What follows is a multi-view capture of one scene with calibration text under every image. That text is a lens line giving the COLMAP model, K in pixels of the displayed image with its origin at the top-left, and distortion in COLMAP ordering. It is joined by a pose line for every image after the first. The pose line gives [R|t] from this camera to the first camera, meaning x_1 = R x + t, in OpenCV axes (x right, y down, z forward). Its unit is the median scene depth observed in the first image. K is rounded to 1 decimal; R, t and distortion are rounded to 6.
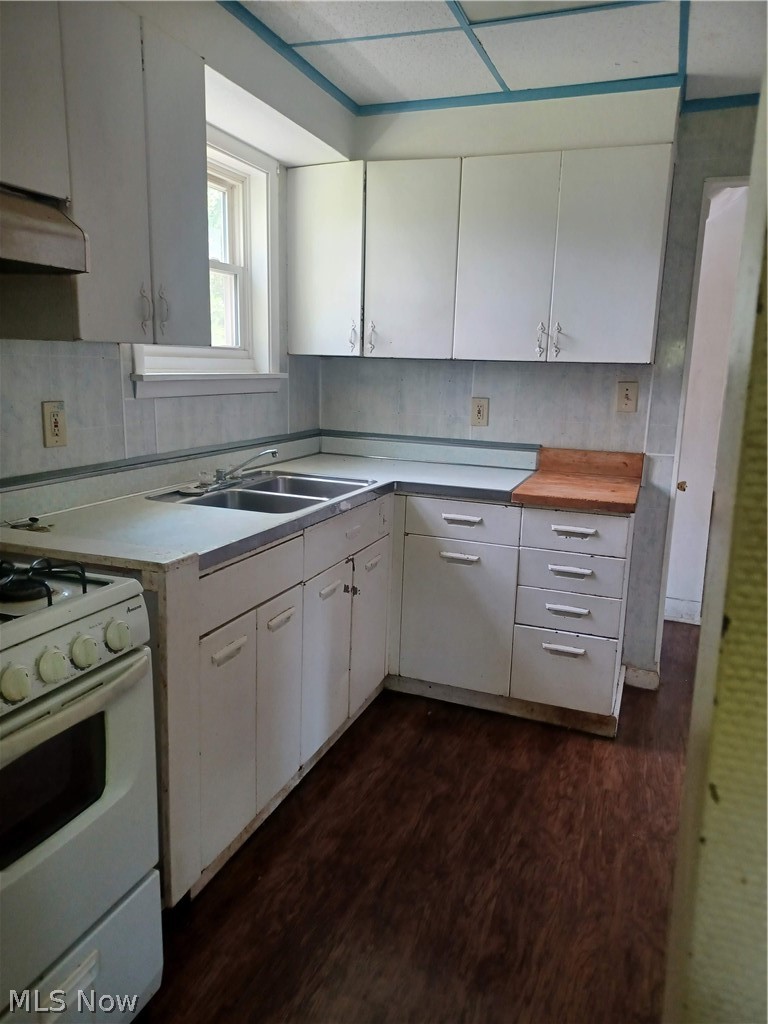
lens RADIAL K [[740.5, 0, 387.7], [0, 740.5, 513.2], [0, 0, 1]] dist [0.029486, -0.010435]
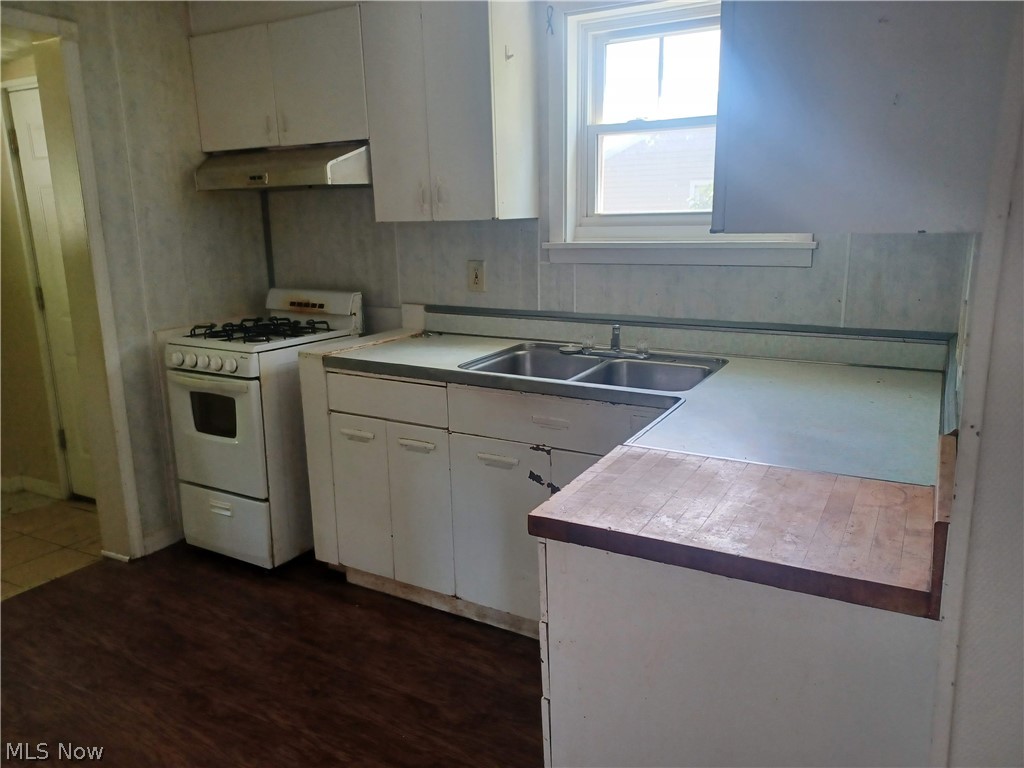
lens RADIAL K [[740.5, 0, 515.6], [0, 740.5, 380.7], [0, 0, 1]] dist [0.029486, -0.010435]
pose [[-0.149389, 0.188825, -0.970581, 0.956380], [-0.185573, 0.958800, 0.215096, -0.241287], [0.971208, 0.212246, -0.108193, 1.232938]]
